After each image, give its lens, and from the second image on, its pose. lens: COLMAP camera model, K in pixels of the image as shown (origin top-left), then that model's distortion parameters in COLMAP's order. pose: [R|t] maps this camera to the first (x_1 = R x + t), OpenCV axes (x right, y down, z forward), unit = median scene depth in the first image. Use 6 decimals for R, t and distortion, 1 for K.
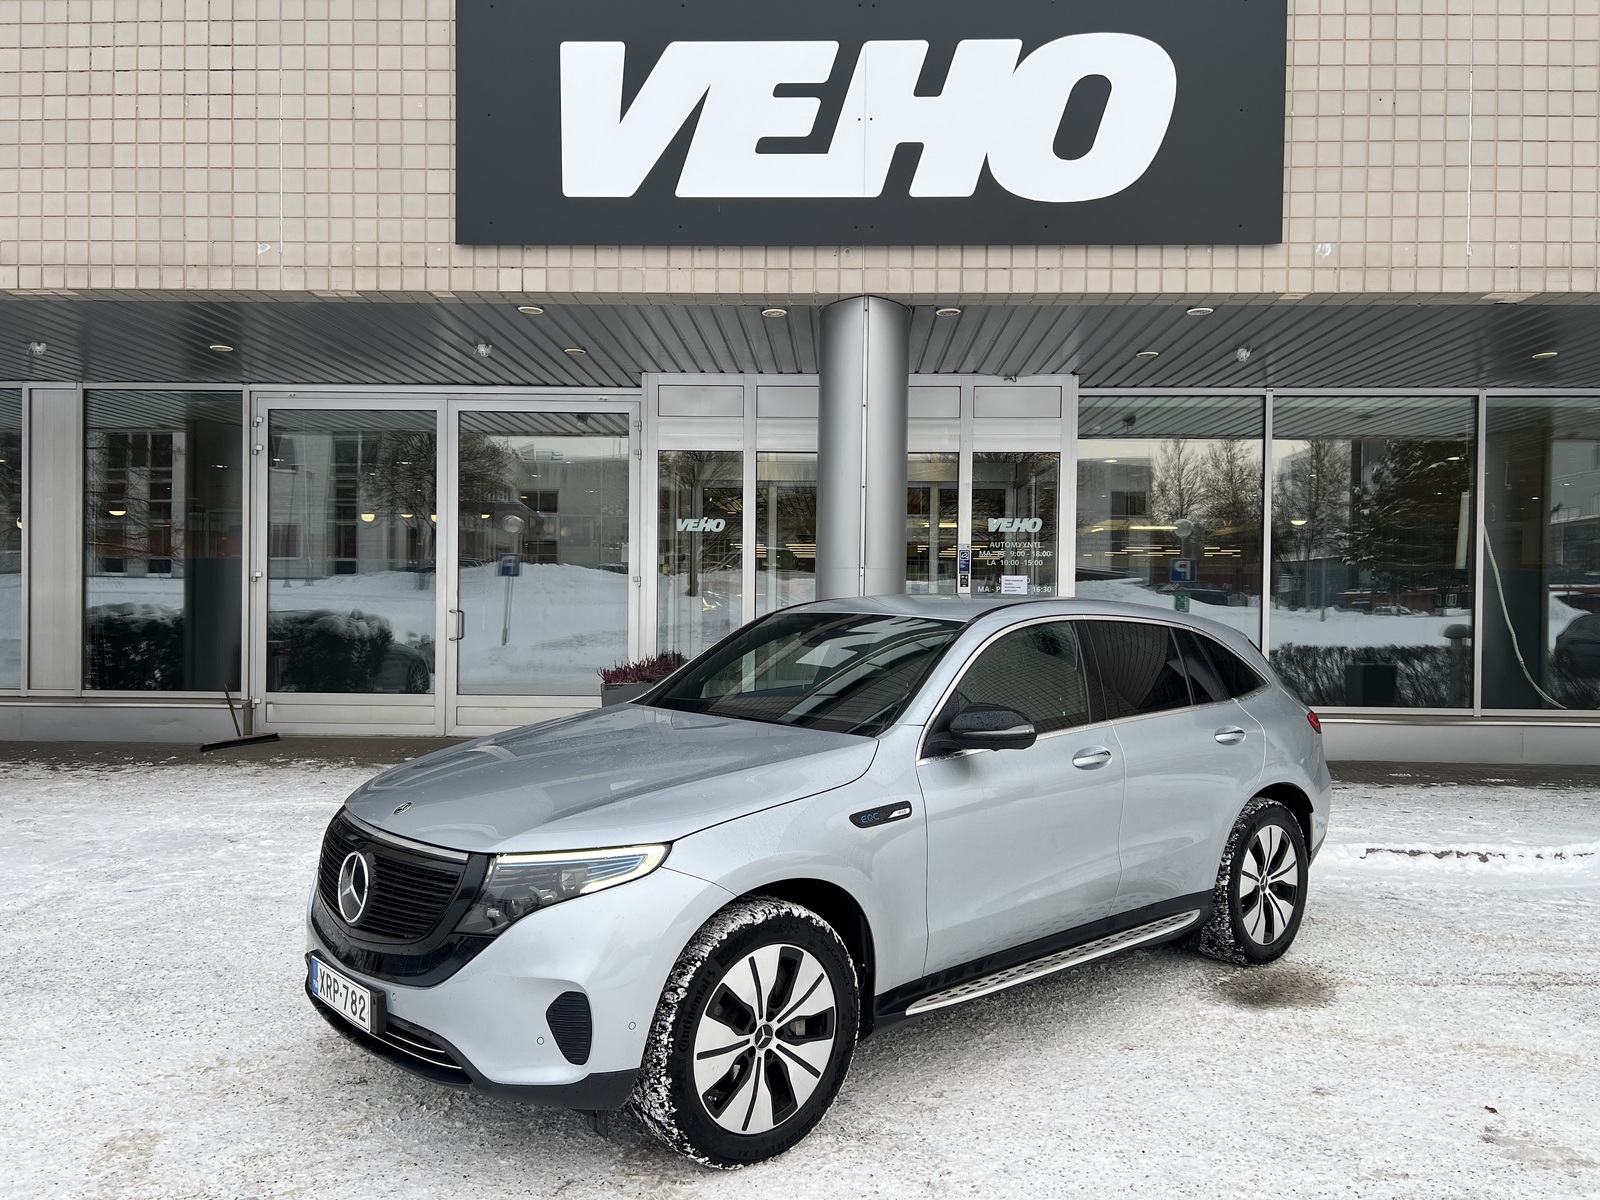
lens RADIAL K [[1213.1, 0, 806.6], [0, 1213.1, 611.4], [0, 0, 1]] dist [0.038355, -0.070072]
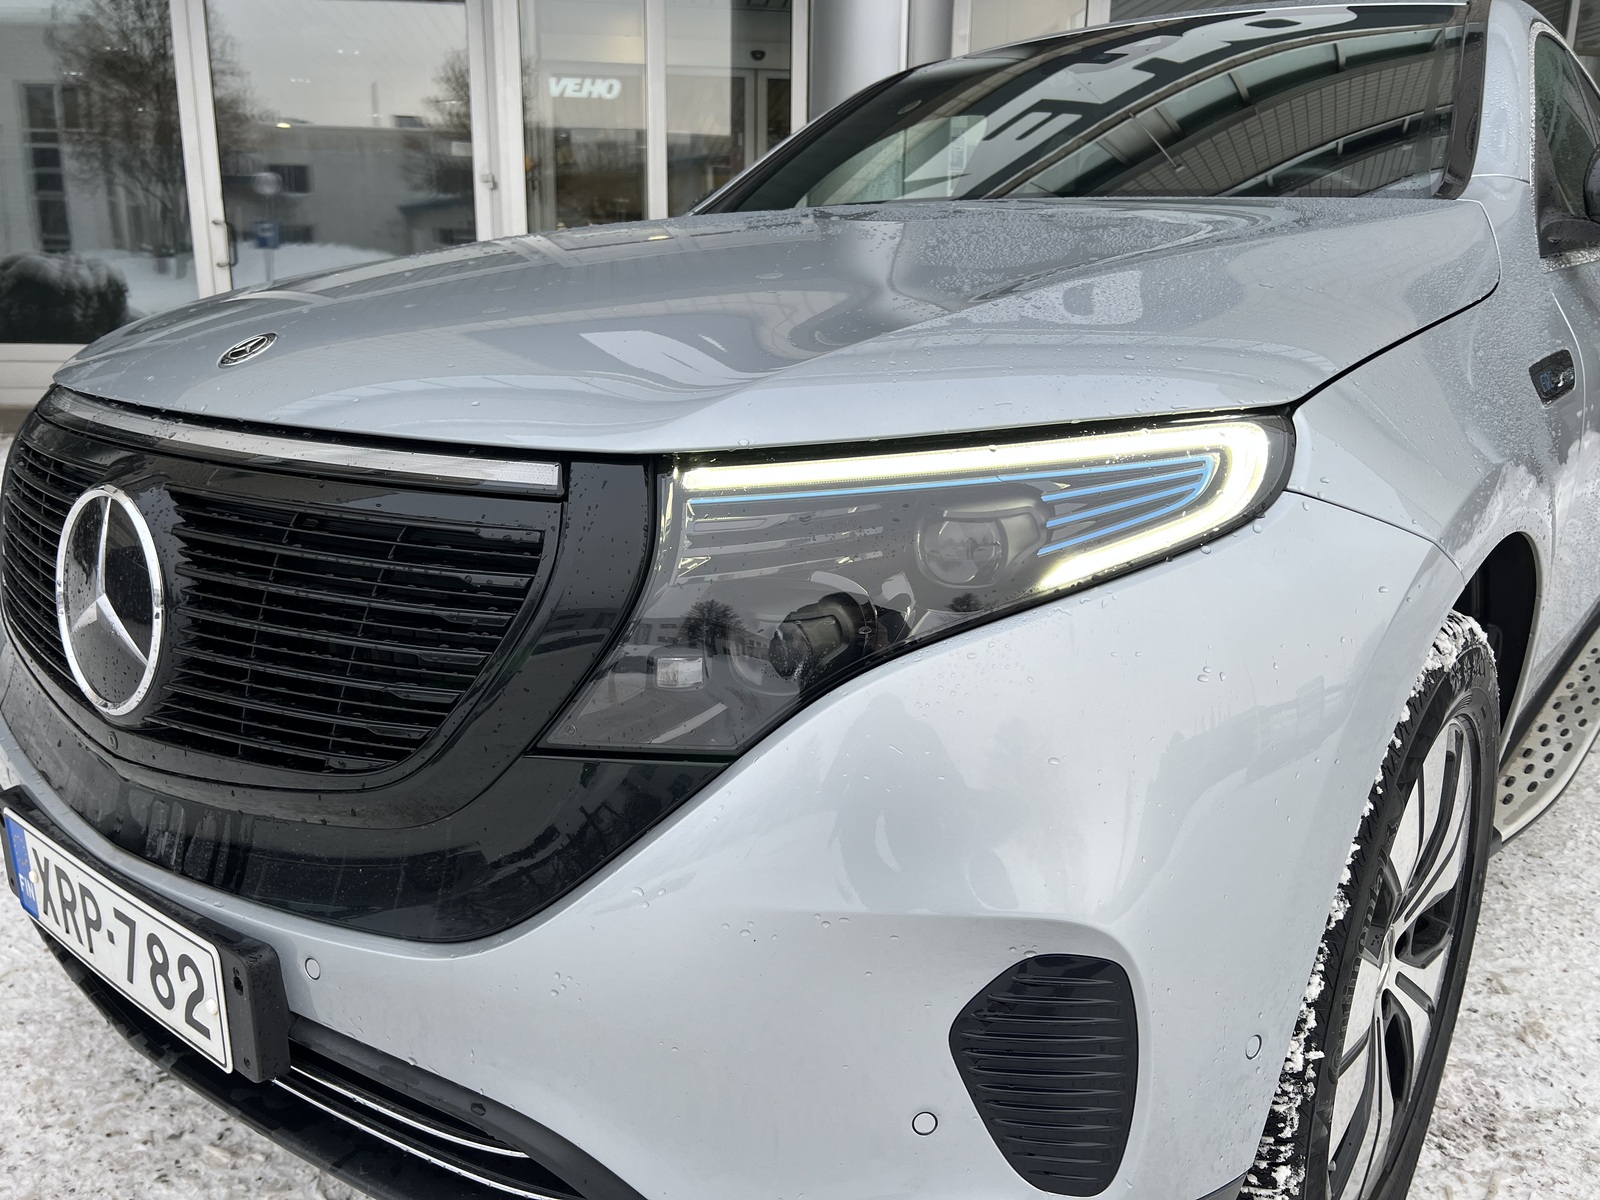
lens RADIAL K [[1213.1, 0, 806.6], [0, 1213.1, 611.4], [0, 0, 1]] dist [0.038355, -0.070072]
pose [[0.985352, -0.035874, 0.166720, -0.264704], [-0.004337, 0.972035, 0.234795, 0.165035], [-0.170480, -0.232079, 0.957641, 0.714899]]
